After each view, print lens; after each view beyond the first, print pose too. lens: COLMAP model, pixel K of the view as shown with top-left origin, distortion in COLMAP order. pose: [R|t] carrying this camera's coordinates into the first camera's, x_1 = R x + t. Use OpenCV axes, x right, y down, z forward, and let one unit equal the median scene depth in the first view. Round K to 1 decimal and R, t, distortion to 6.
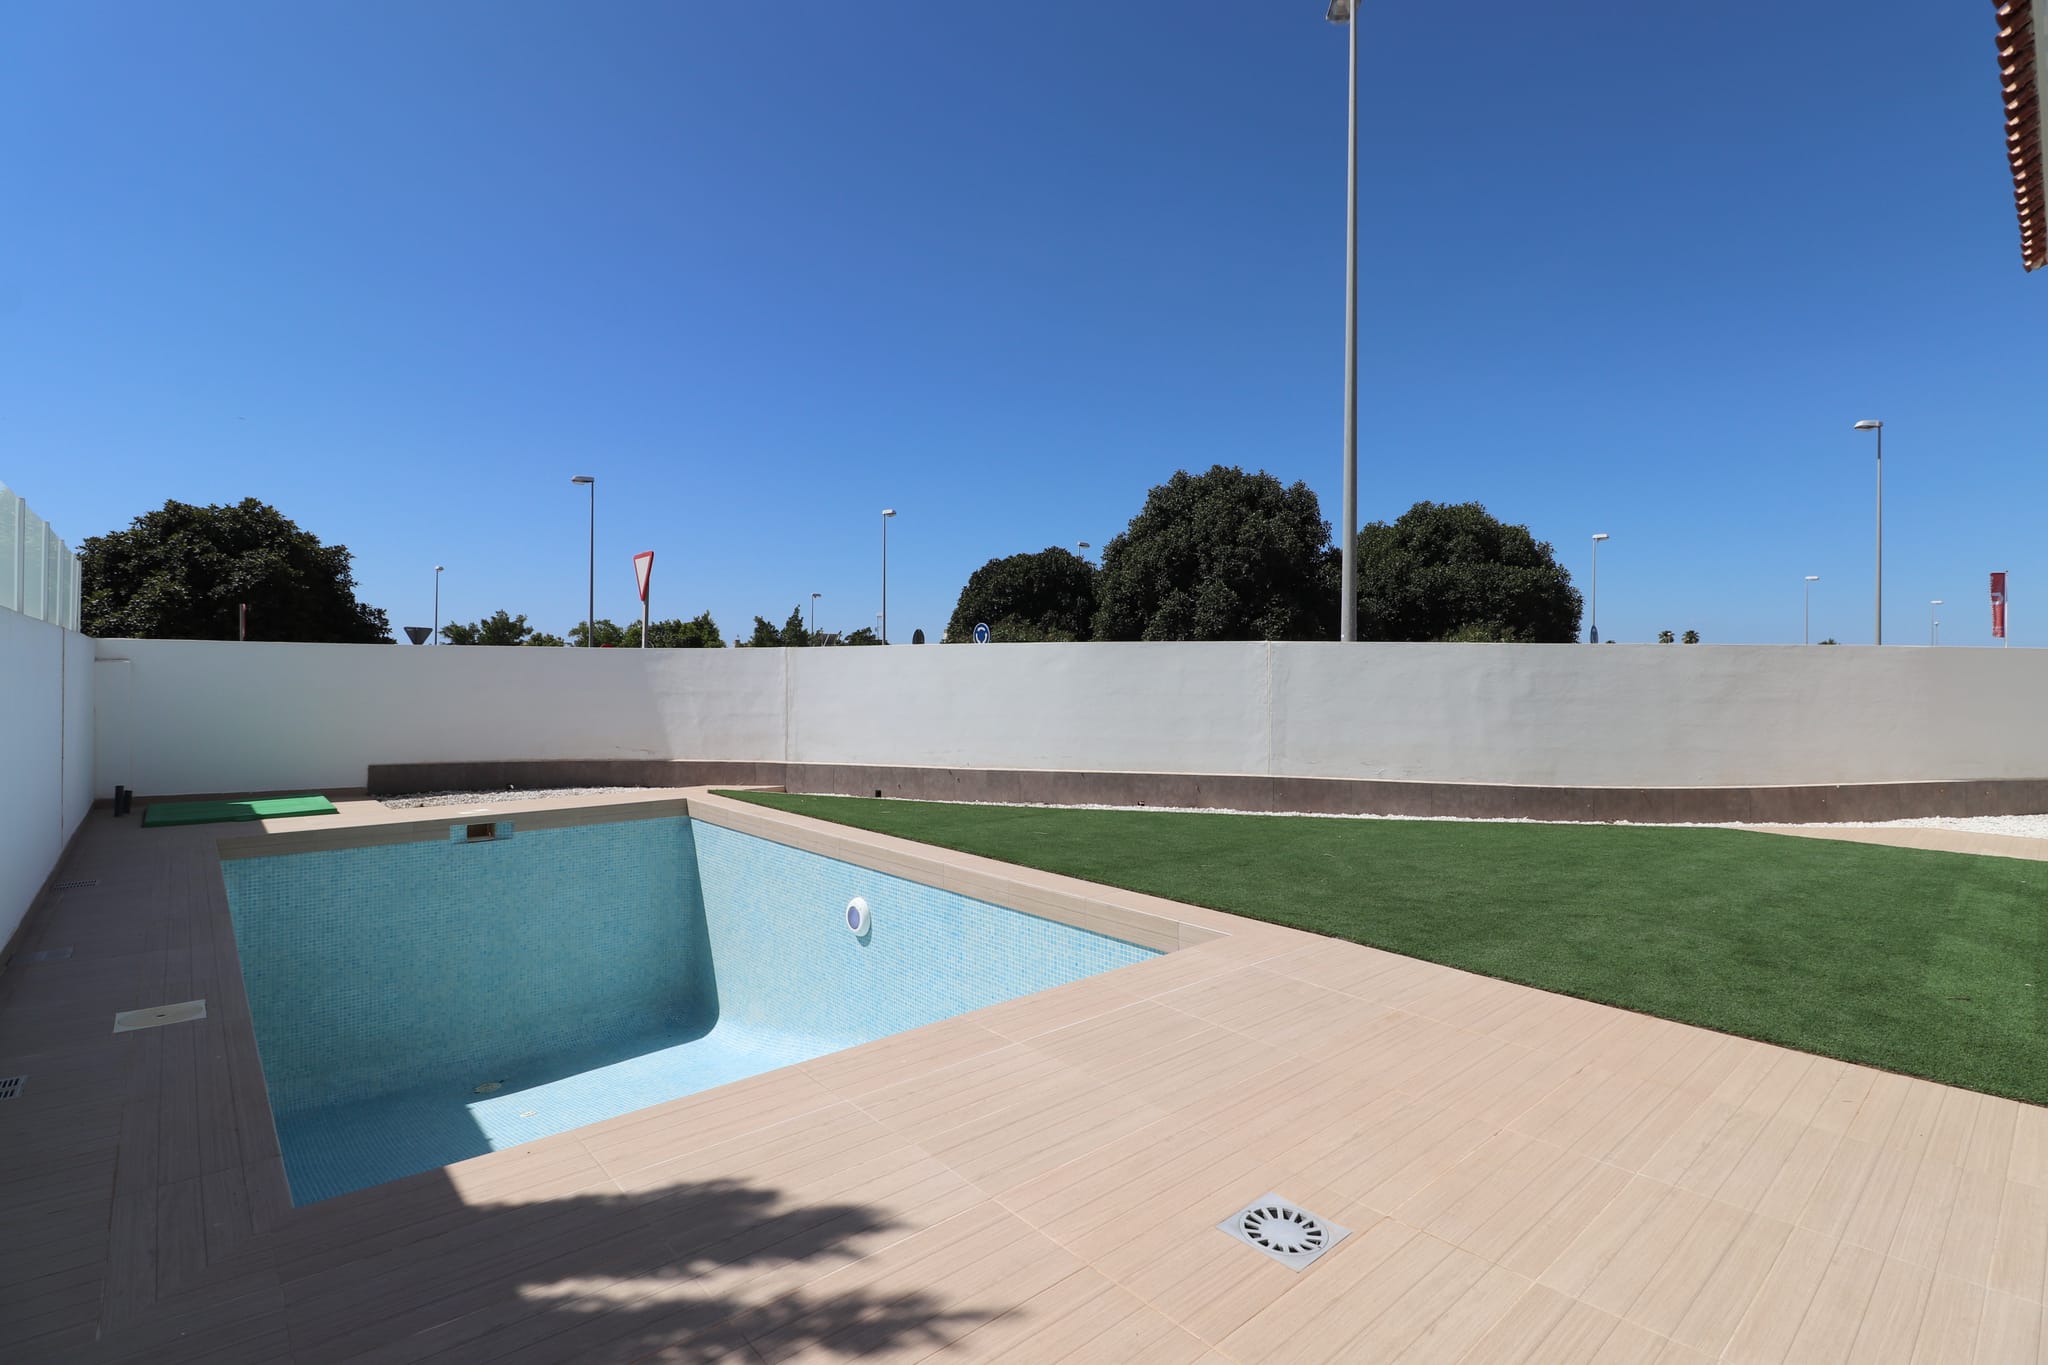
lens RADIAL K [[963.7, 0, 1031.3], [0, 963.7, 678.3], [0, 0, 1]] dist [-0.013127, -0.005345]
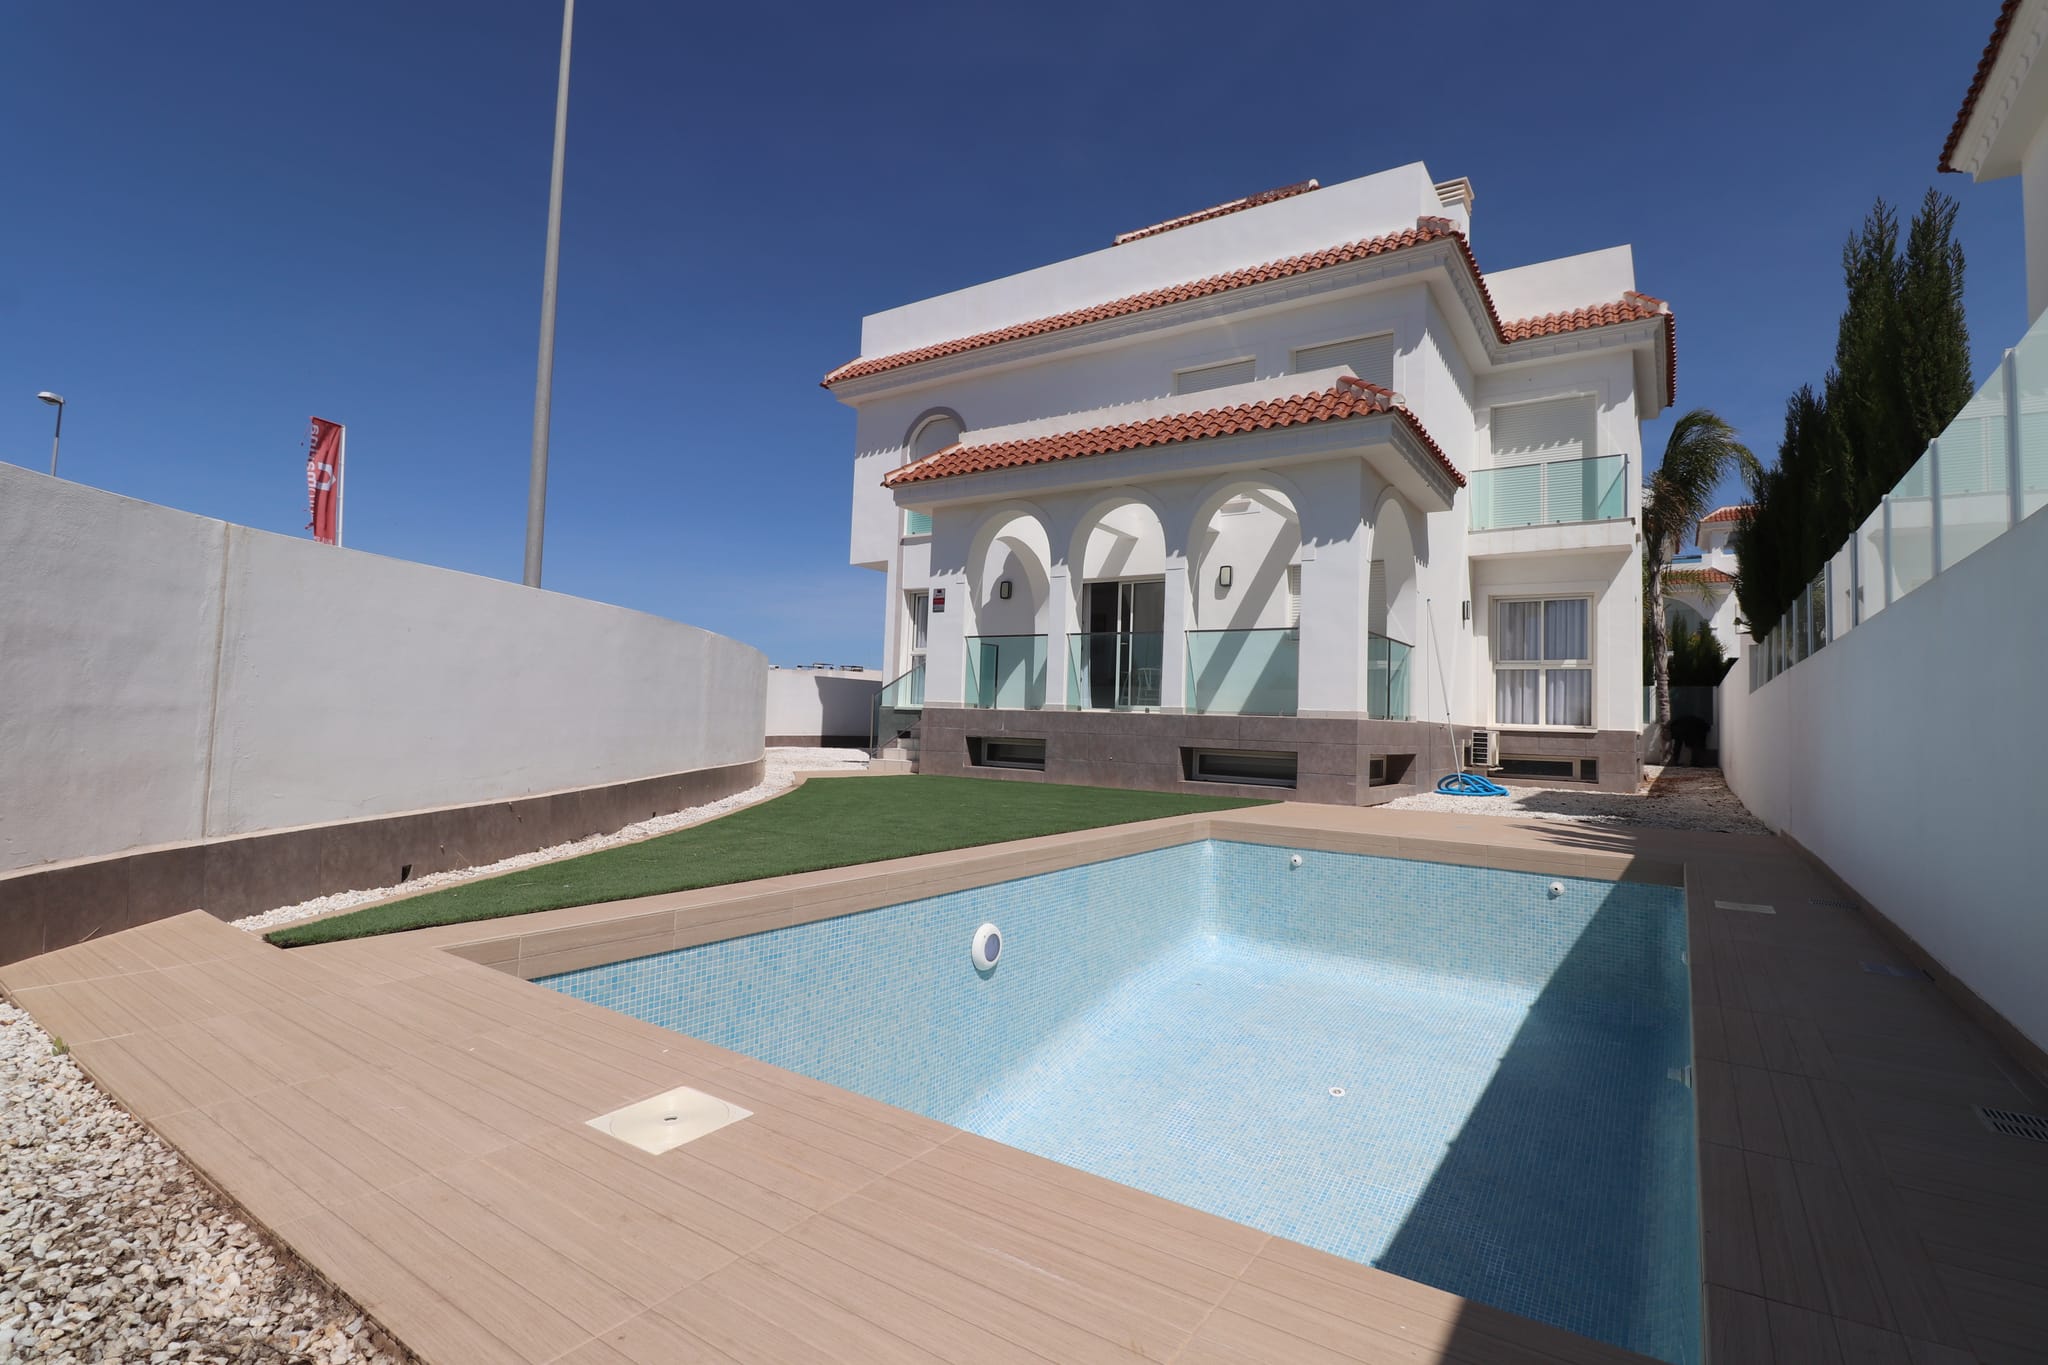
lens RADIAL K [[963.7, 0, 1028.0], [0, 963.7, 678.4], [0, 0, 1]] dist [-0.013127, -0.005345]
pose [[-0.249990, 0.027059, 0.967870, -0.942971], [-0.031643, 0.998847, -0.036098, 0.041862], [-0.967731, -0.039650, -0.248845, 1.112512]]
